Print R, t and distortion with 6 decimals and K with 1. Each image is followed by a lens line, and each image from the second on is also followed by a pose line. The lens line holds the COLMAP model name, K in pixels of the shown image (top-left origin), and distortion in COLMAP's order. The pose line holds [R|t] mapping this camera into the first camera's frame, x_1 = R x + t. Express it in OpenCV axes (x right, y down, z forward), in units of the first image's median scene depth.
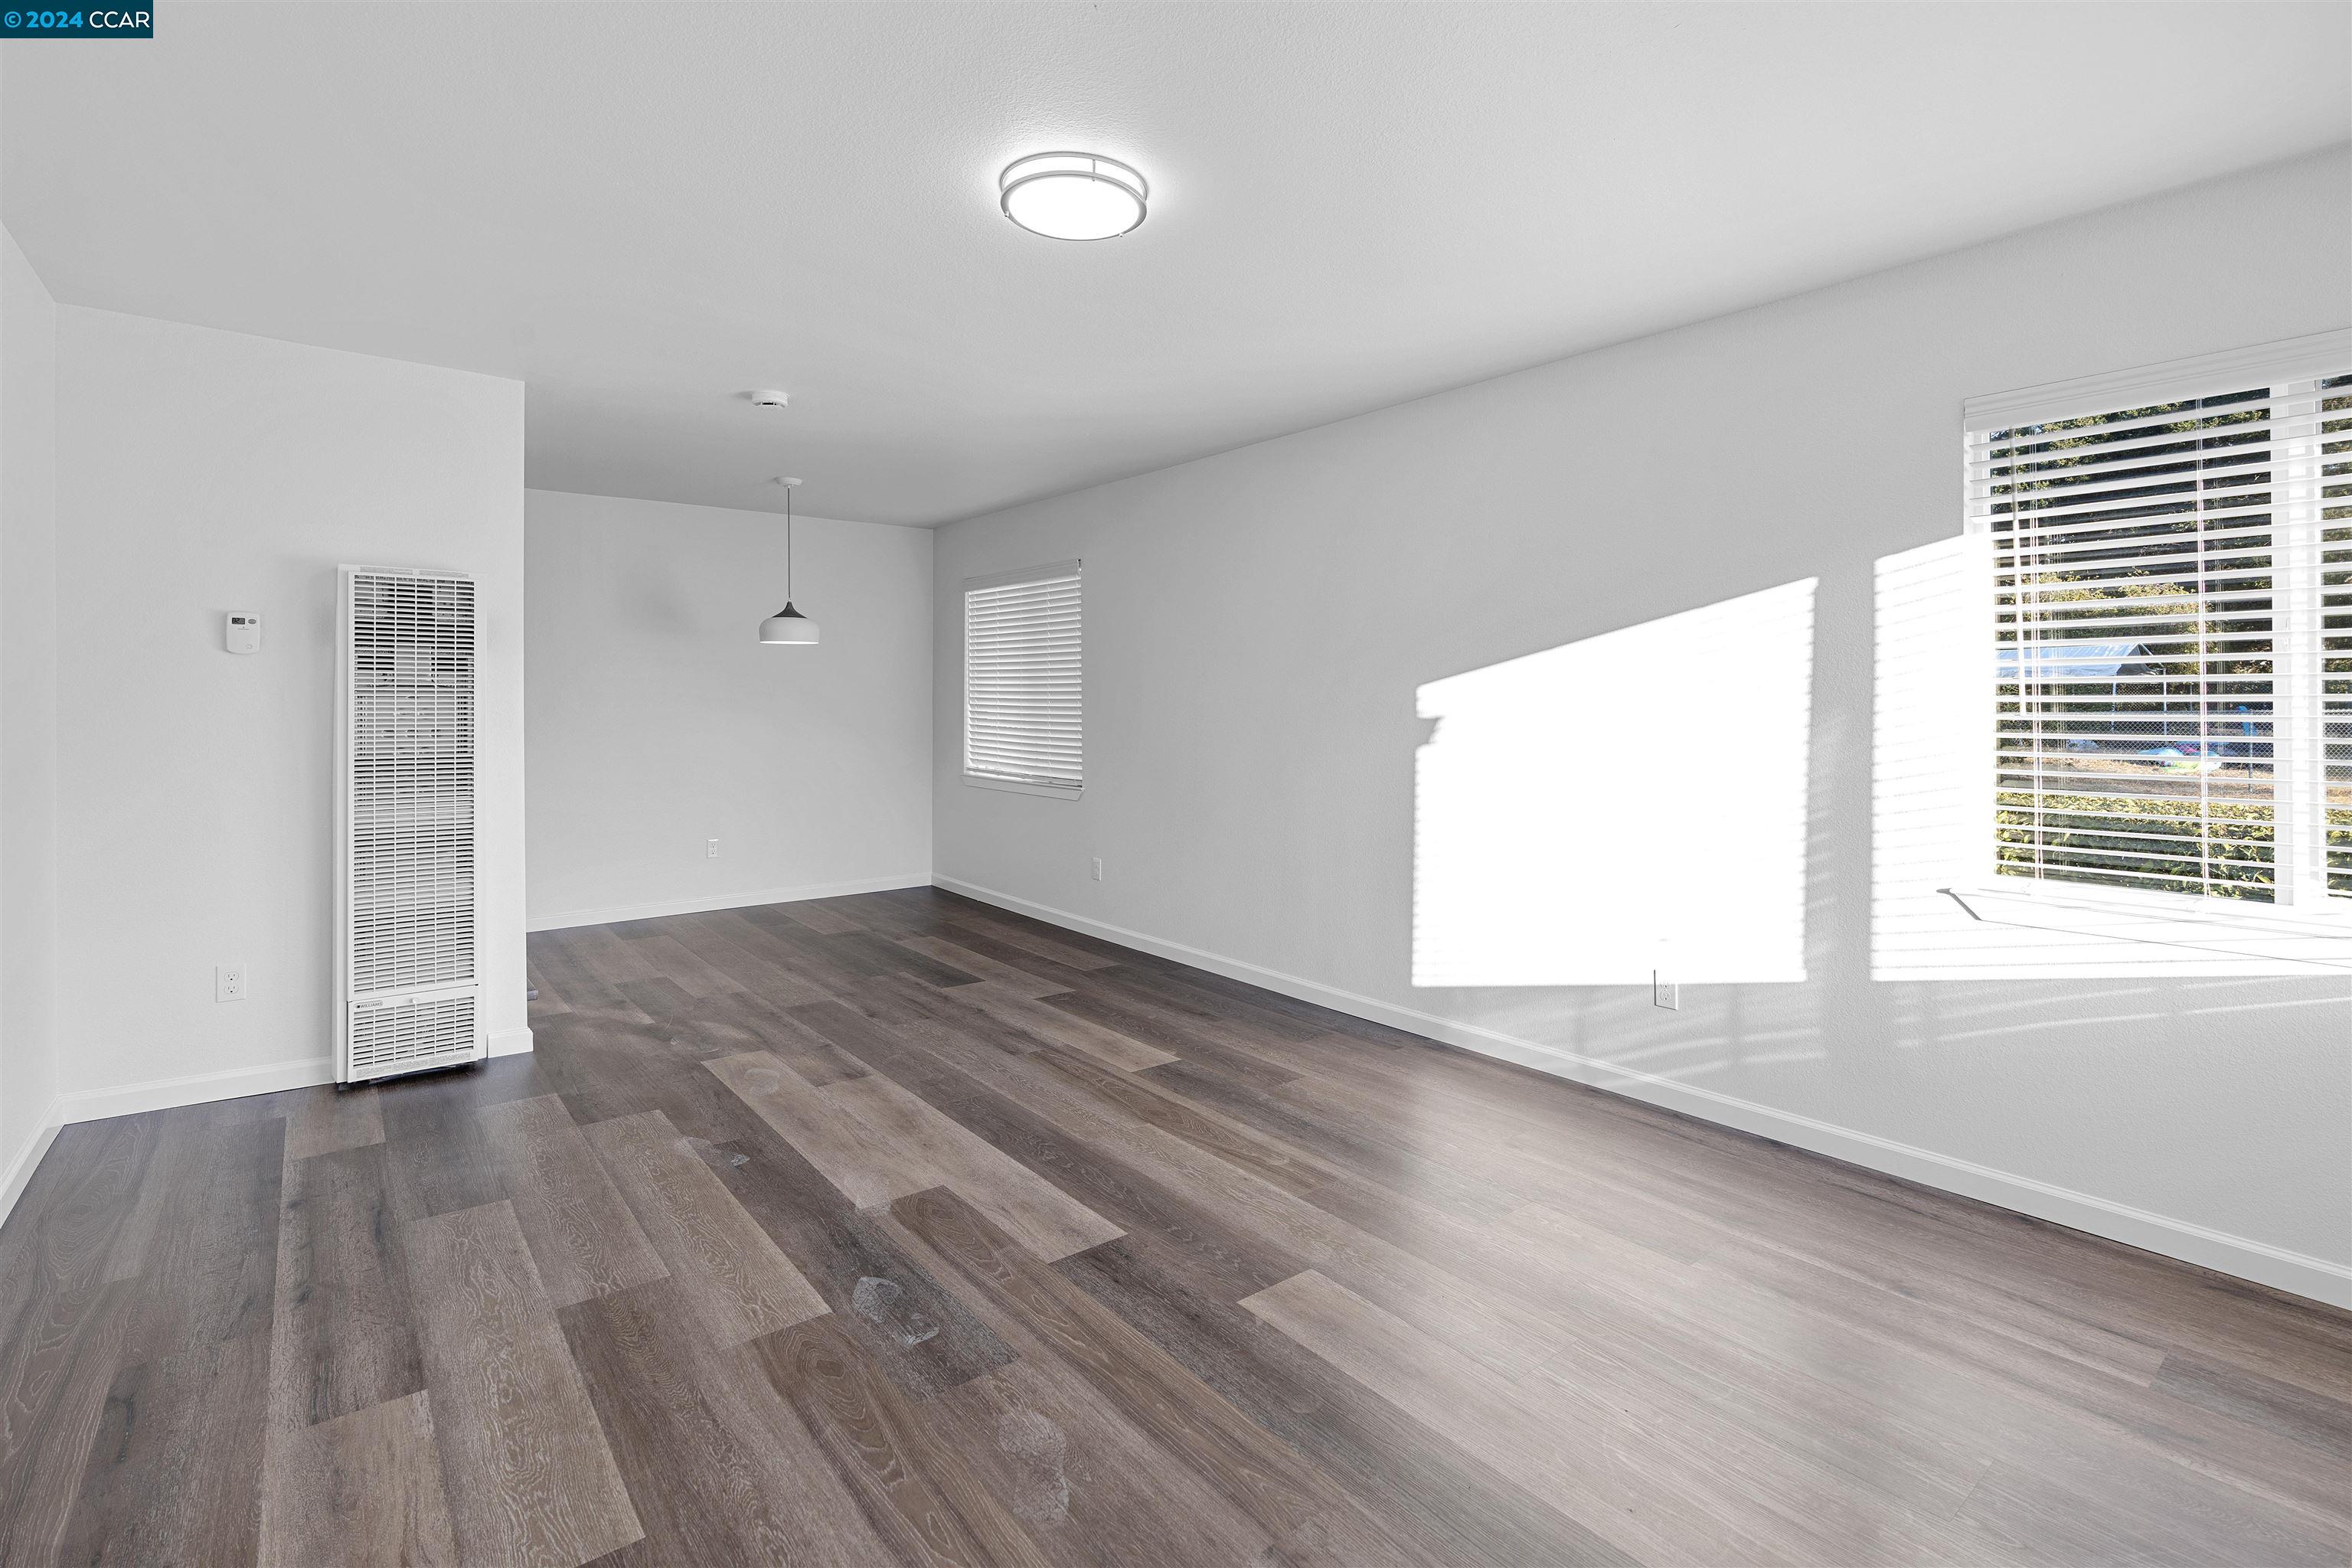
lens RADIAL K [[1081.3, 0, 1182.8], [0, 1081.3, 698.3], [0, 0, 1]] dist [-0.010740, 0.004461]
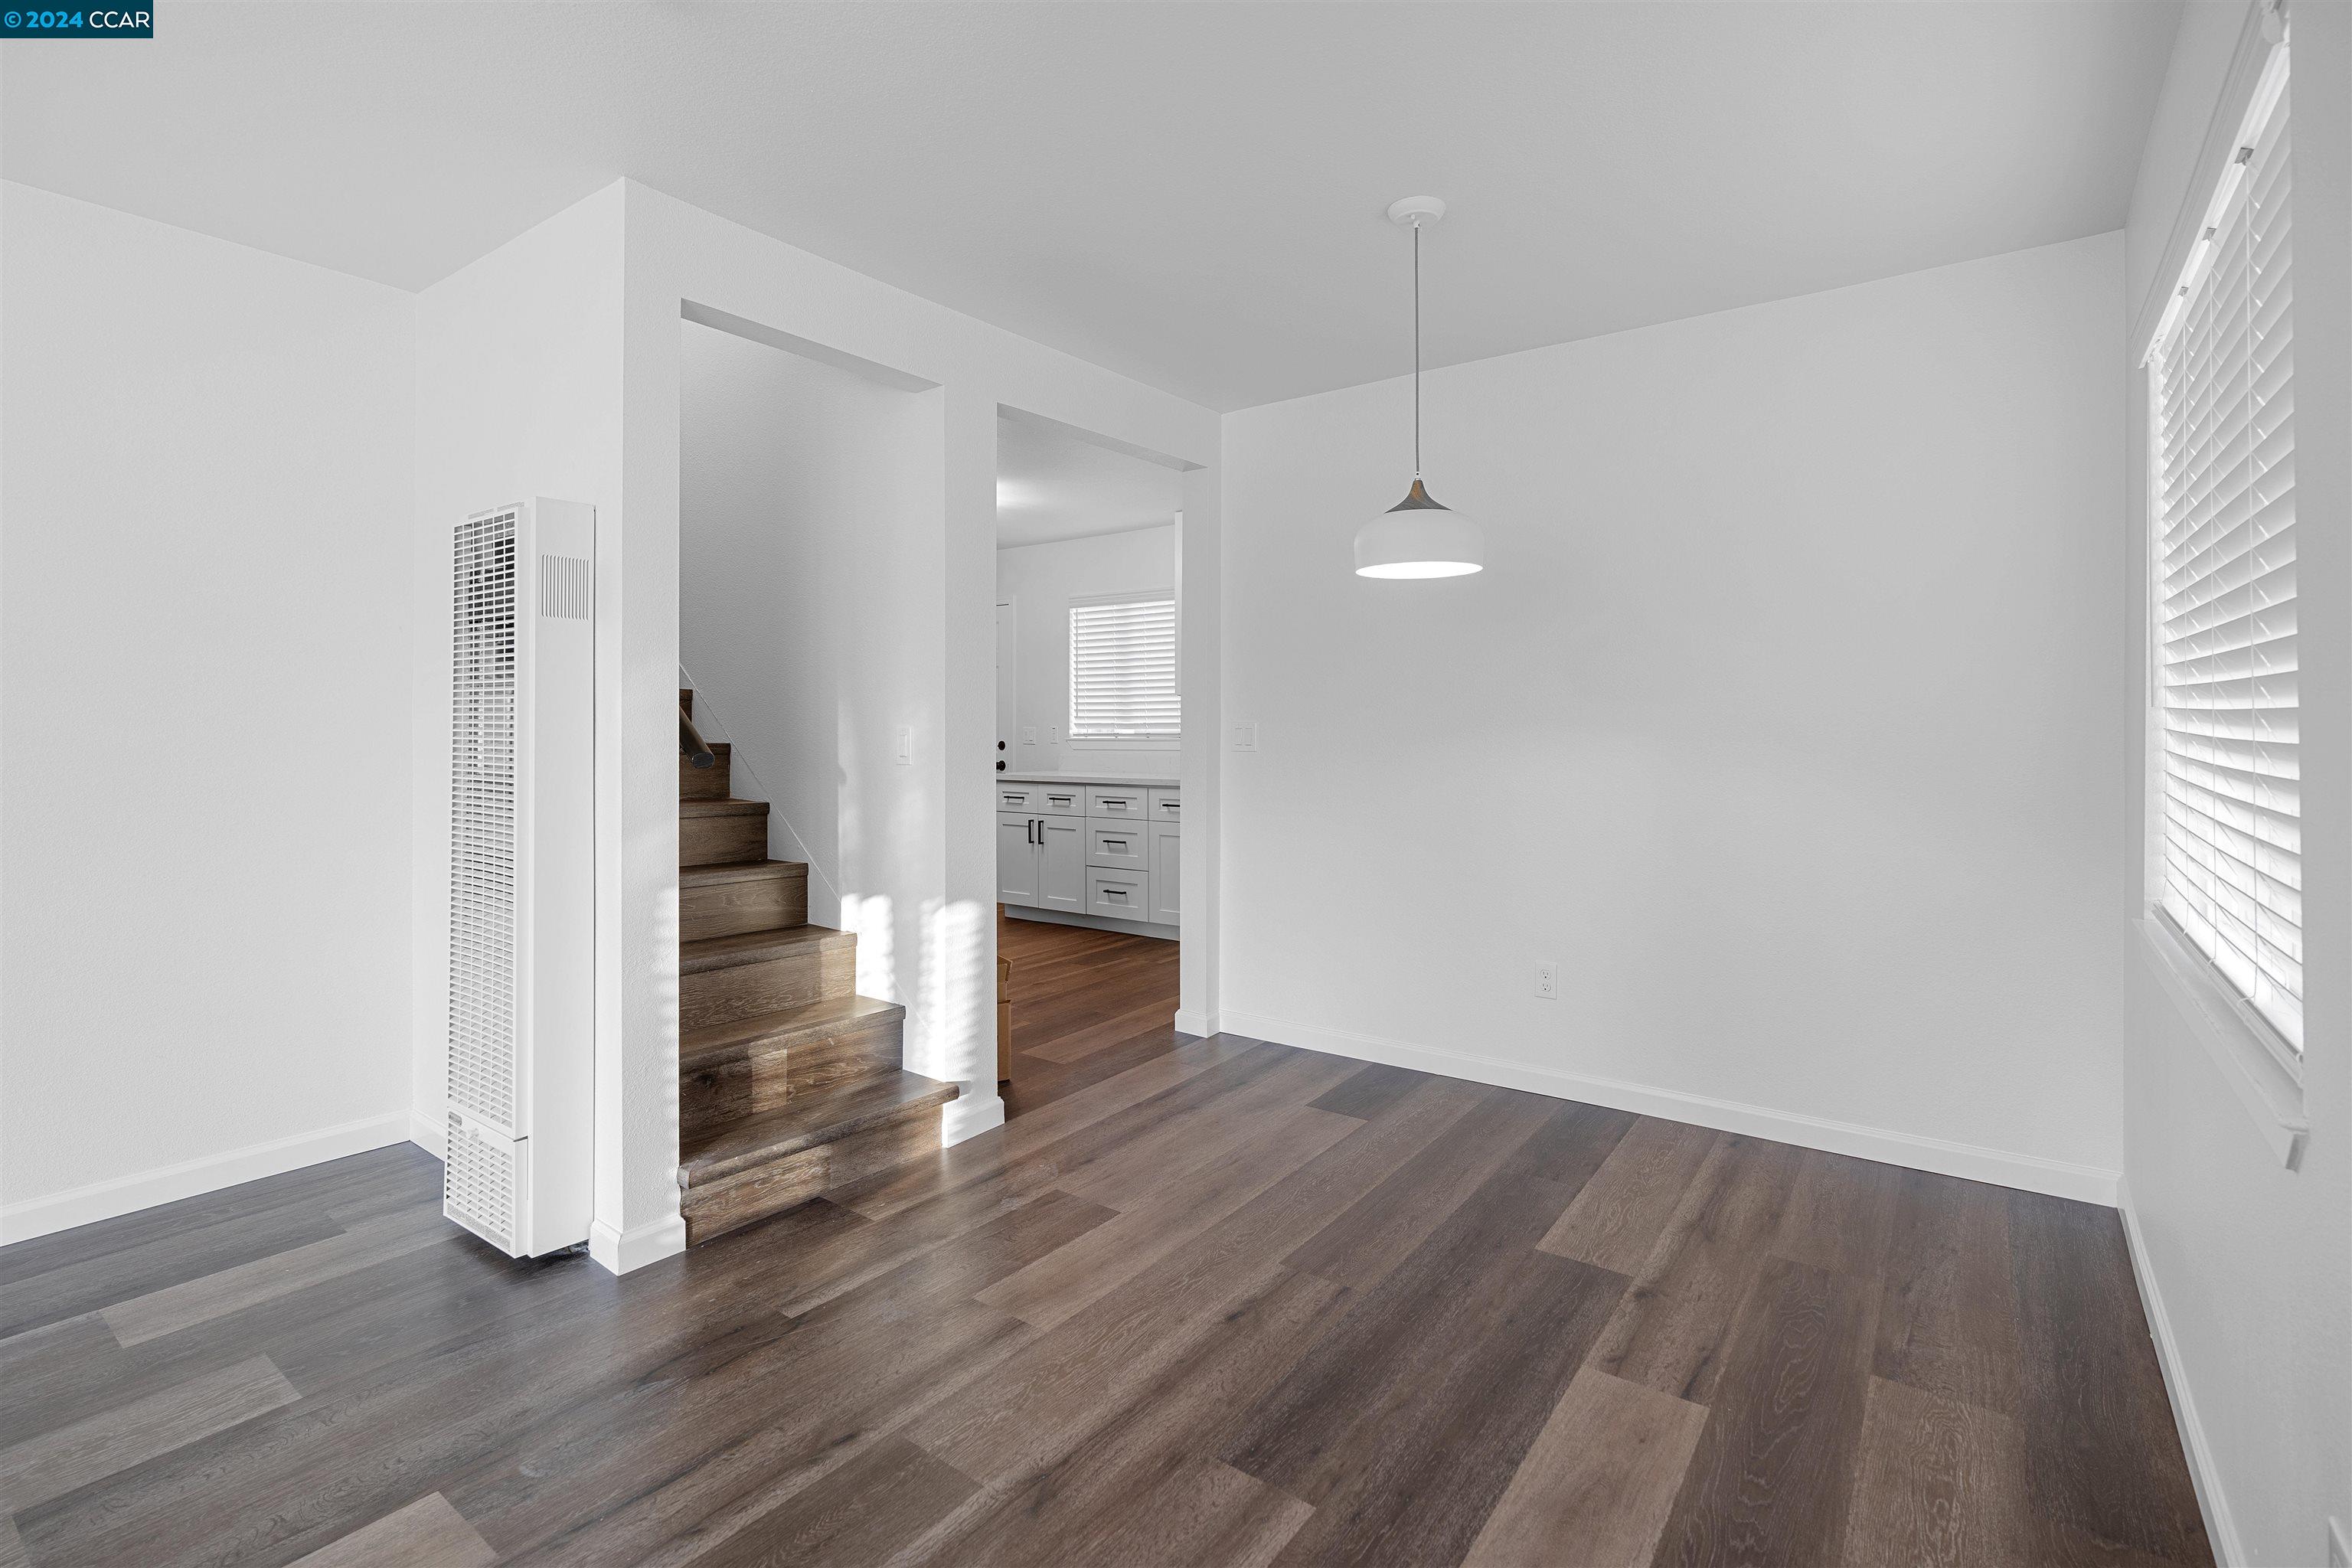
lens RADIAL K [[1081.3, 0, 1206.4], [0, 1081.3, 738.2], [0, 0, 1]] dist [-0.010740, 0.004461]
pose [[0.277356, 0.015486, -0.960642, 0.081996], [-0.000678, 0.999873, 0.015922, 0.021636], [0.960767, -0.003765, 0.277331, 1.442856]]
